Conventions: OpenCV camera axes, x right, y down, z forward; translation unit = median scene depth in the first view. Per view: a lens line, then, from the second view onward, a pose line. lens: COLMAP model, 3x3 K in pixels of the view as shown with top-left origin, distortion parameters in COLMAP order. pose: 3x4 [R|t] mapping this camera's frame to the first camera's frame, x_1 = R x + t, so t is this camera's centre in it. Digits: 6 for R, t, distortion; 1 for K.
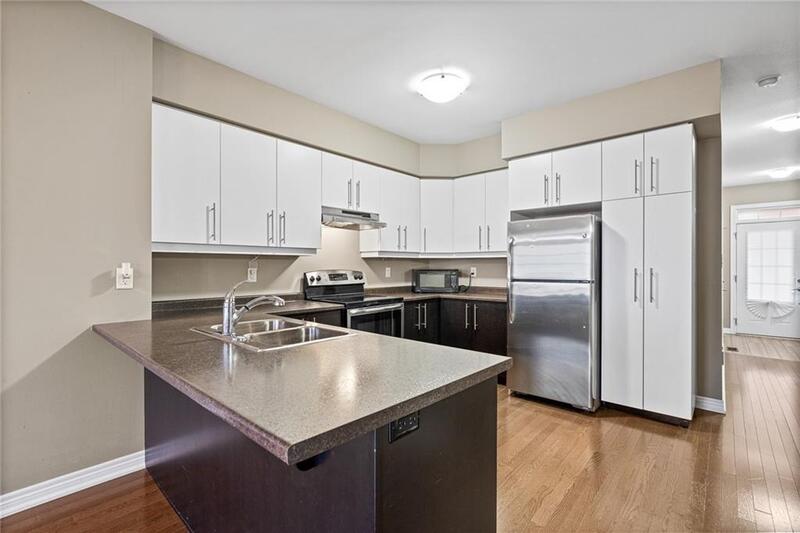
lens RADIAL K [[362.1, 0, 396.8], [0, 362.1, 266.8], [0, 0, 1]] dist [-0.001503, 0.001943]
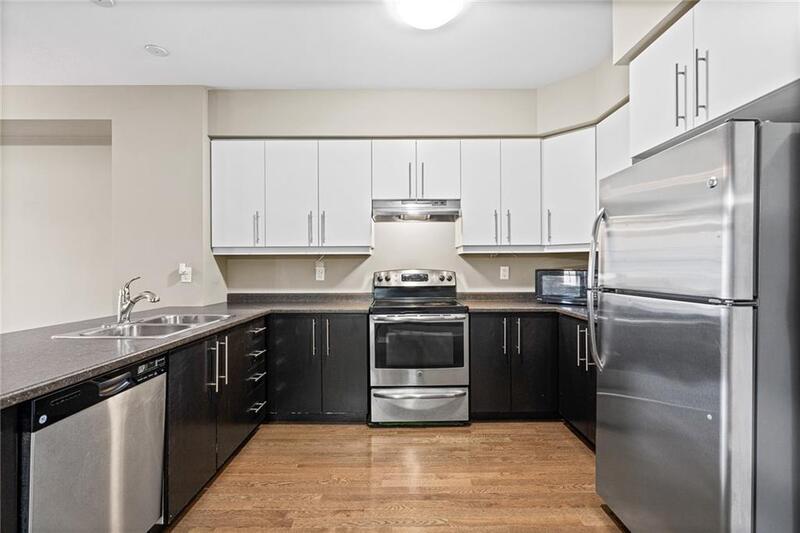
lens RADIAL K [[362.1, 0, 398.8], [0, 362.1, 267.7], [0, 0, 1]] dist [-0.001503, 0.001943]
pose [[0.674355, -0.000342, -0.738407, 0.502217], [0.002502, 0.999995, 0.001821, 0.003049], [0.738403, -0.003075, 0.674353, 0.417536]]
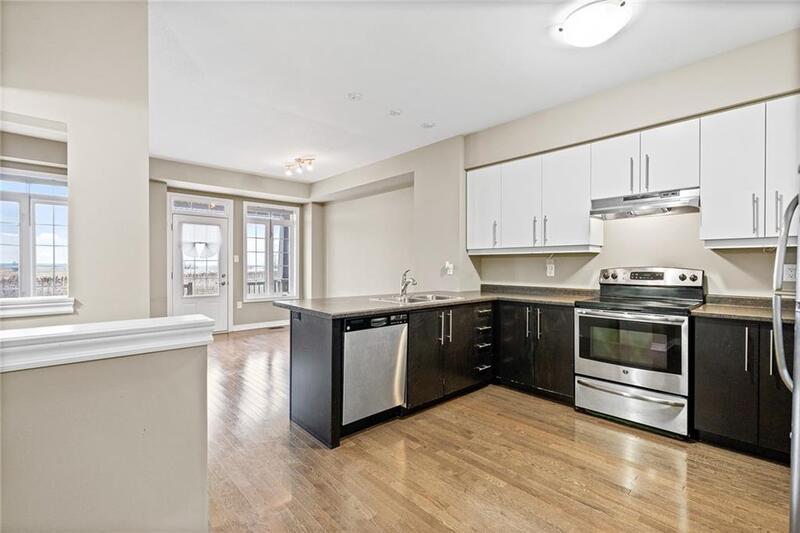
lens RADIAL K [[362.1, 0, 400.1], [0, 362.1, 267.3], [0, 0, 1]] dist [-0.001503, 0.001943]
pose [[-0.088428, 0.008343, -0.996048, 0.775128], [-0.001459, 0.999963, 0.008506, 0.003064], [0.996082, 0.002205, -0.088413, 0.563130]]
